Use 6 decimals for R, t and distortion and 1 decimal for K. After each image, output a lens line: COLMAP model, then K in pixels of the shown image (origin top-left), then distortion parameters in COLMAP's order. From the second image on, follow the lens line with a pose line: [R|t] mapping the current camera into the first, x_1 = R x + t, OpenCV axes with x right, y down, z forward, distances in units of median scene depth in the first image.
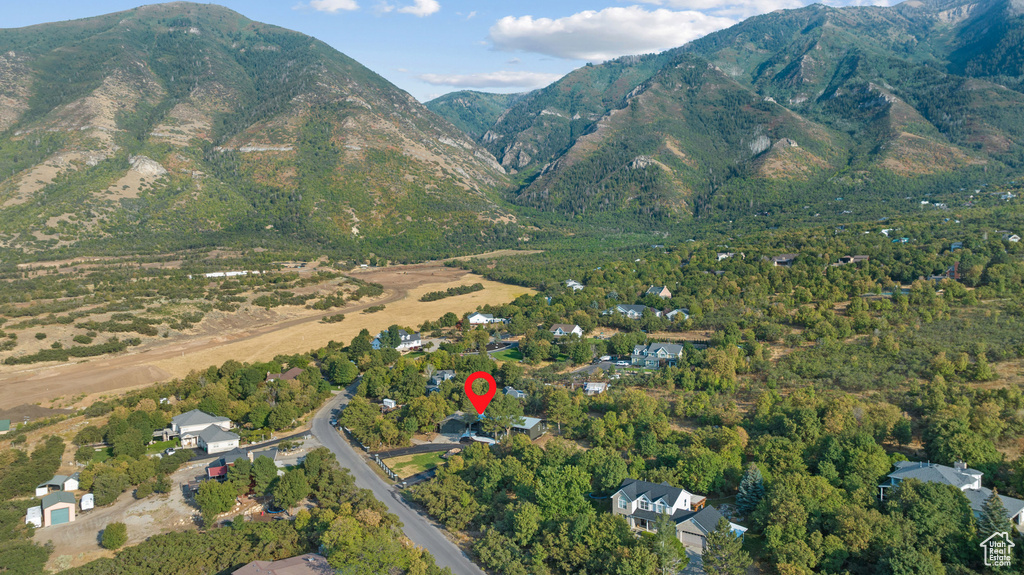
lens RADIAL K [[705.5, 0, 512.0], [0, 705.5, 287.5], [0, 0, 1]] dist [-0.063884, 0.070805]
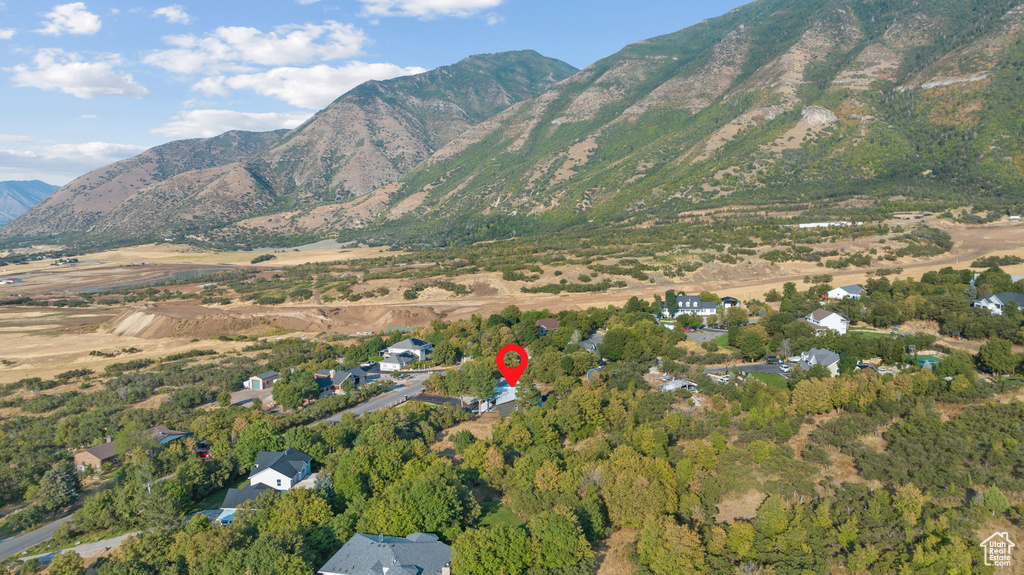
lens RADIAL K [[714.0, 0, 522.7], [0, 714.0, 293.9], [0, 0, 1]] dist [-0.096822, 0.091023]
pose [[0.560869, 0.100270, -0.821810, 0.105031], [-0.028996, 0.994409, 0.101540, -0.006670], [0.827397, -0.033121, 0.560641, 0.061363]]
